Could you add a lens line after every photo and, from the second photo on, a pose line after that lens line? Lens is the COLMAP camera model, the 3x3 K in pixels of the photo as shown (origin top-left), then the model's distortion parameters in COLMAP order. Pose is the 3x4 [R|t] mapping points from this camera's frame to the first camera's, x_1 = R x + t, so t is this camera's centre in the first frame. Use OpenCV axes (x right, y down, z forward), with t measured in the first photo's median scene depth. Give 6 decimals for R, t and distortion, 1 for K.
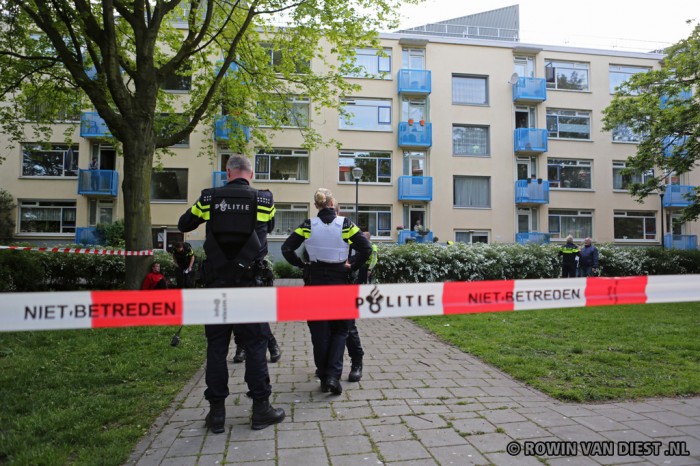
lens RADIAL K [[474.3, 0, 350.0], [0, 474.3, 233.0], [0, 0, 1]] dist [-0.117554, 0.088321]
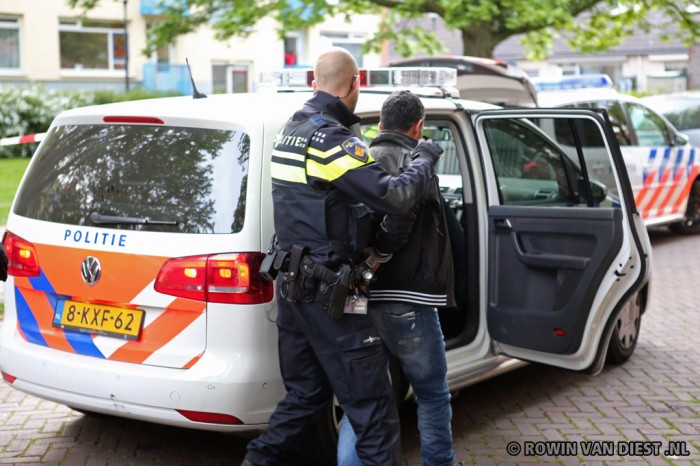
lens RADIAL K [[1236.1, 0, 350.0], [0, 1236.1, 233.0], [0, 0, 1]] dist [0.118969, 0.021108]
pose [[0.756253, -0.085500, 0.648669, -0.154760], [-0.020628, 0.987816, 0.154252, -0.032760], [-0.653954, -0.130034, 0.745275, -0.378461]]
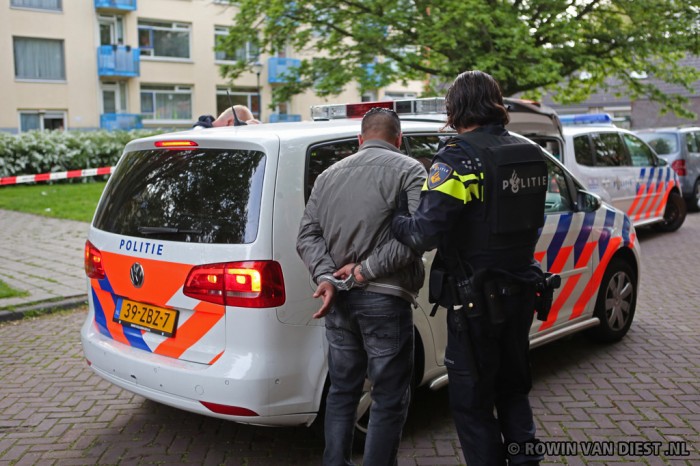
lens RADIAL K [[784.8, 0, 350.0], [0, 784.8, 233.0], [0, 0, 1]] dist [-0.075688, 0.159300]
pose [[0.796992, -0.093920, 0.596643, -0.114676], [-0.009307, 0.985809, 0.167613, -0.025943], [-0.603918, -0.139139, 0.784808, -0.318927]]
